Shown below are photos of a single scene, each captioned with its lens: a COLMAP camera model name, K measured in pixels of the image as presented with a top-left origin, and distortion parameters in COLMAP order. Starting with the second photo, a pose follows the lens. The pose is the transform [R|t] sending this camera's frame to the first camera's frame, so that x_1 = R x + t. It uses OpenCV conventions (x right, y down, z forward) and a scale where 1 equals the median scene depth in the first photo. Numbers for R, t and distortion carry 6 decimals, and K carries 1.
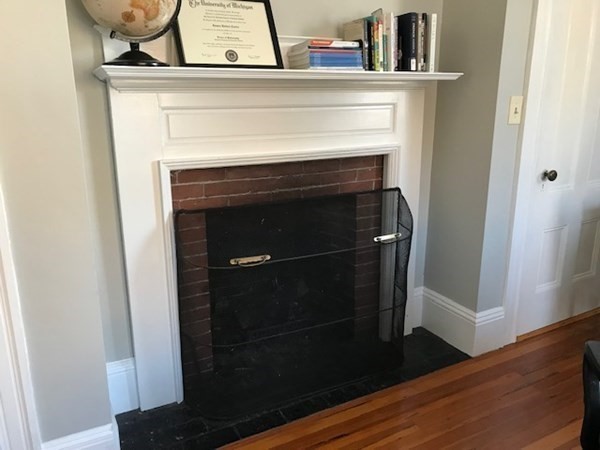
lens RADIAL K [[482.2, 0, 300.0], [0, 482.2, 225.0], [0, 0, 1]] dist [0.006513, -0.007354]
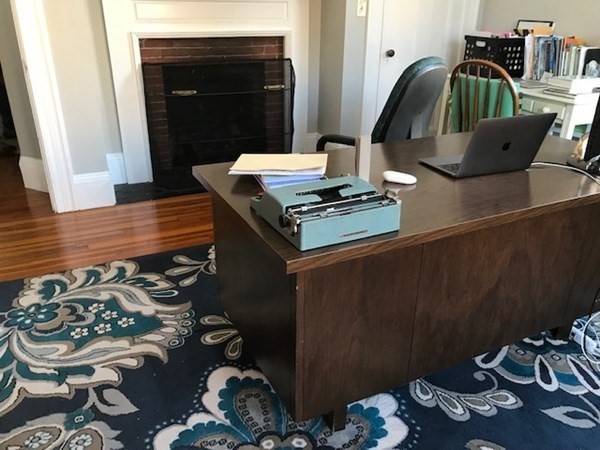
lens RADIAL K [[482.2, 0, 300.0], [0, 482.2, 225.0], [0, 0, 1]] dist [0.006513, -0.007354]
pose [[0.998884, 0.036581, -0.029872, 0.351438], [-0.030707, 0.983603, 0.177716, 0.200523], [0.035884, -0.176601, 0.983628, -0.726258]]
